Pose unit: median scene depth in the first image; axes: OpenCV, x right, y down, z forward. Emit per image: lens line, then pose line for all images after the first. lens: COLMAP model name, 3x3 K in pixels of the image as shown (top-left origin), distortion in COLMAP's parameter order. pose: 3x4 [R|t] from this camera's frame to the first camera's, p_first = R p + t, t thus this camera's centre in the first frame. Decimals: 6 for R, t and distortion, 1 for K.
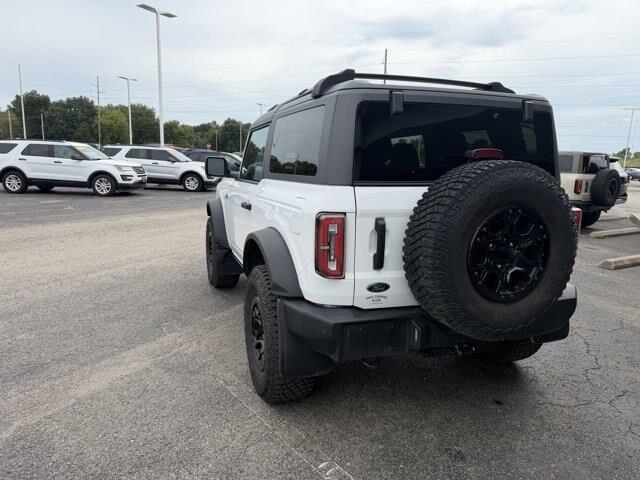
lens RADIAL K [[456.4, 0, 328.2], [0, 456.4, 243.7], [0, 0, 1]] dist [0.012497, -0.005022]
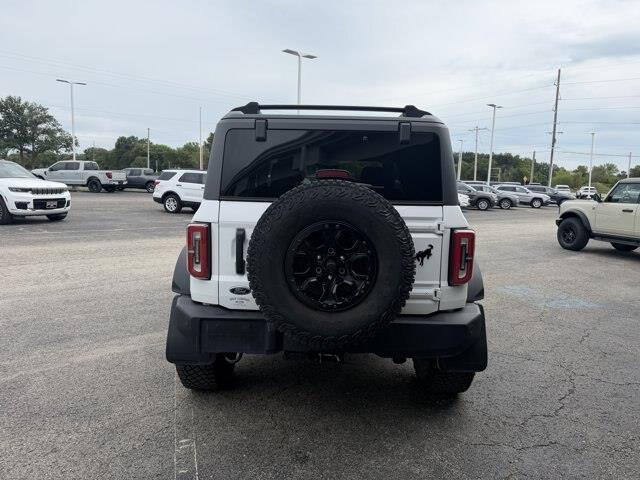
lens RADIAL K [[461.5, 0, 320.0], [0, 461.5, 240.0], [0, 0, 1]] dist [0.008627, 0.000240]
pose [[0.937899, 0.043979, -0.344111, 0.677853], [-0.067518, 0.996105, -0.056718, 0.022719], [0.340276, 0.076429, 0.937214, -0.013538]]
